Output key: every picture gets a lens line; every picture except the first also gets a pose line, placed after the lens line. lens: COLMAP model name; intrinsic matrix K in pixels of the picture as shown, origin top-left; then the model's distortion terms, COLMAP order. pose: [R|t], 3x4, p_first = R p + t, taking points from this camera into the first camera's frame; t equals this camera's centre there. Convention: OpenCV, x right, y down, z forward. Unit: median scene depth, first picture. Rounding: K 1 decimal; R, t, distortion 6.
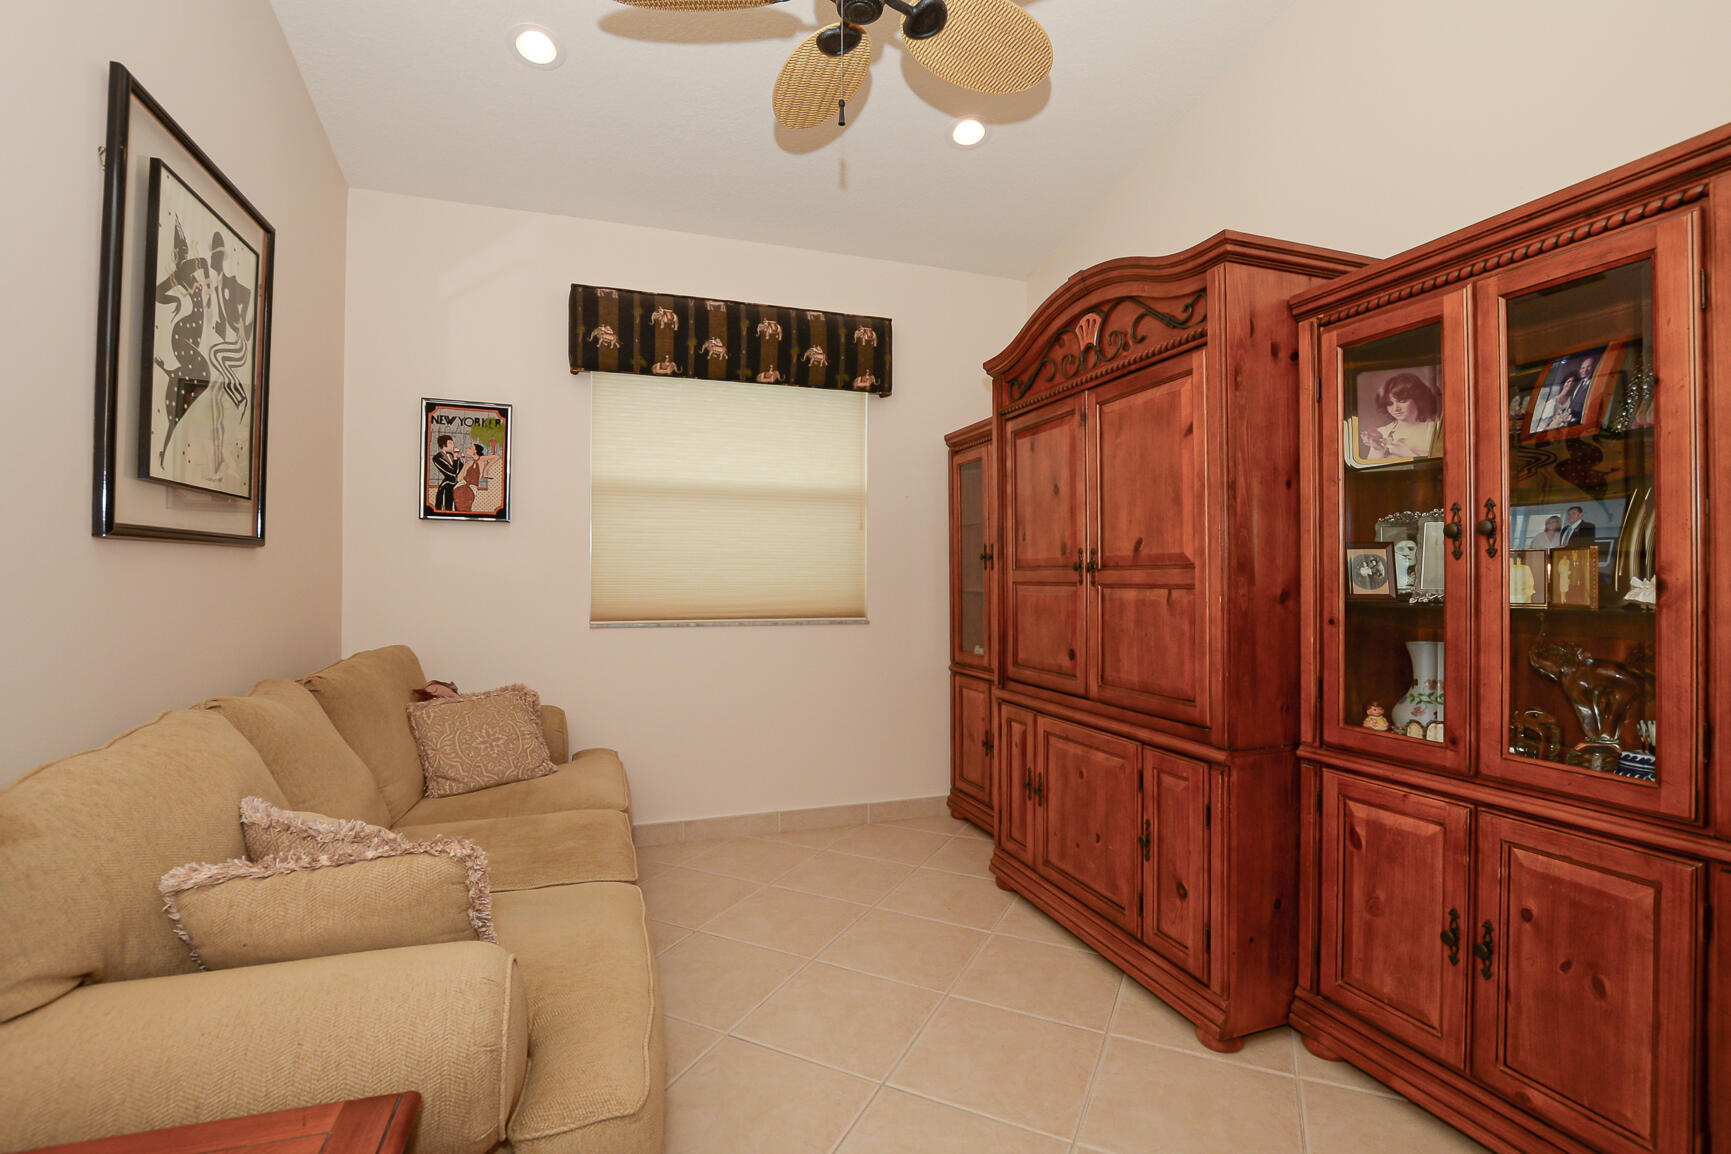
lens RADIAL K [[772.5, 0, 867.4], [0, 772.5, 581.9], [0, 0, 1]] dist [-0.033933, 0.004774]
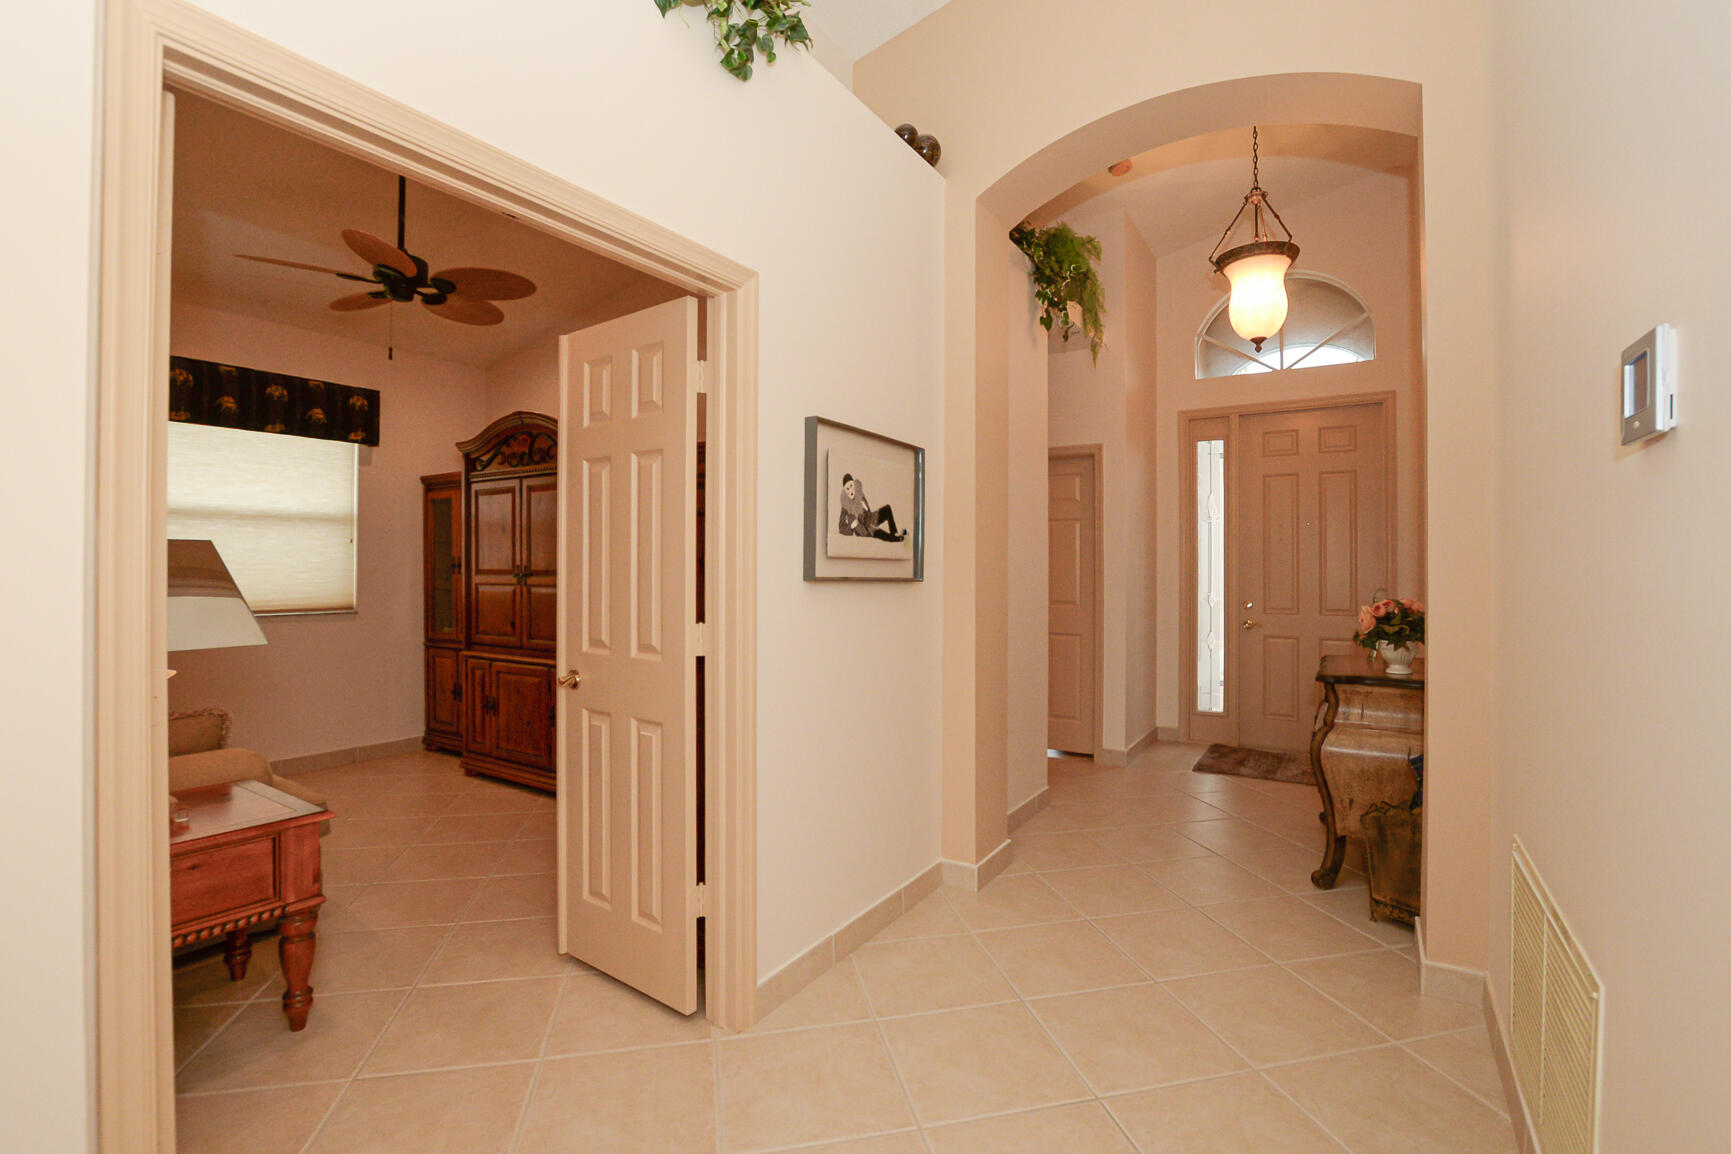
lens RADIAL K [[772.5, 0, 865.4], [0, 772.5, 565.3], [0, 0, 1]] dist [-0.033933, 0.004774]
pose [[0.782316, 0.004126, 0.622867, -0.177129], [0.001794, 0.999959, -0.008878, -0.022140], [-0.622879, 0.008063, 0.782277, -0.786344]]
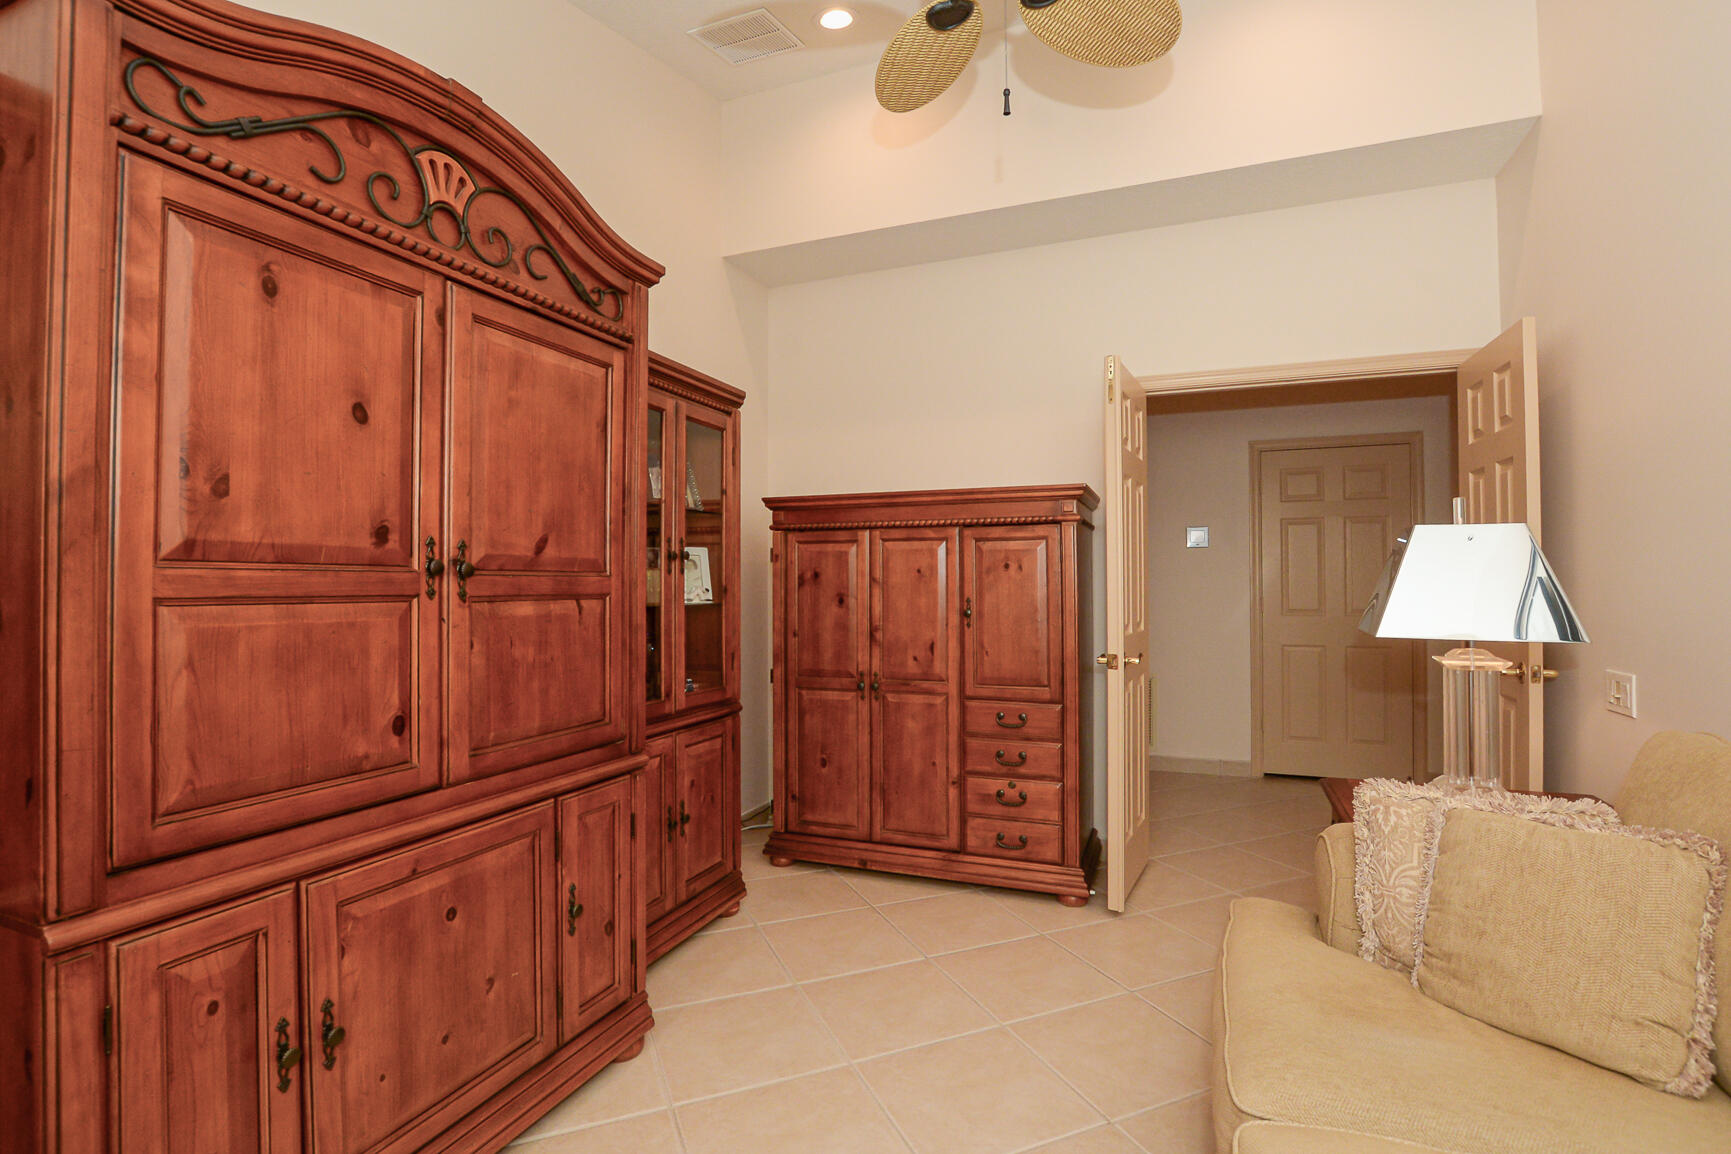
lens RADIAL K [[772.5, 0, 873.5], [0, 772.5, 576.4], [0, 0, 1]] dist [-0.033933, 0.004774]
pose [[-0.741381, 0.008380, 0.671032, -0.318676], [0.002296, 0.999948, -0.009951, -0.005278], [-0.671080, -0.005837, -0.741362, 1.058019]]
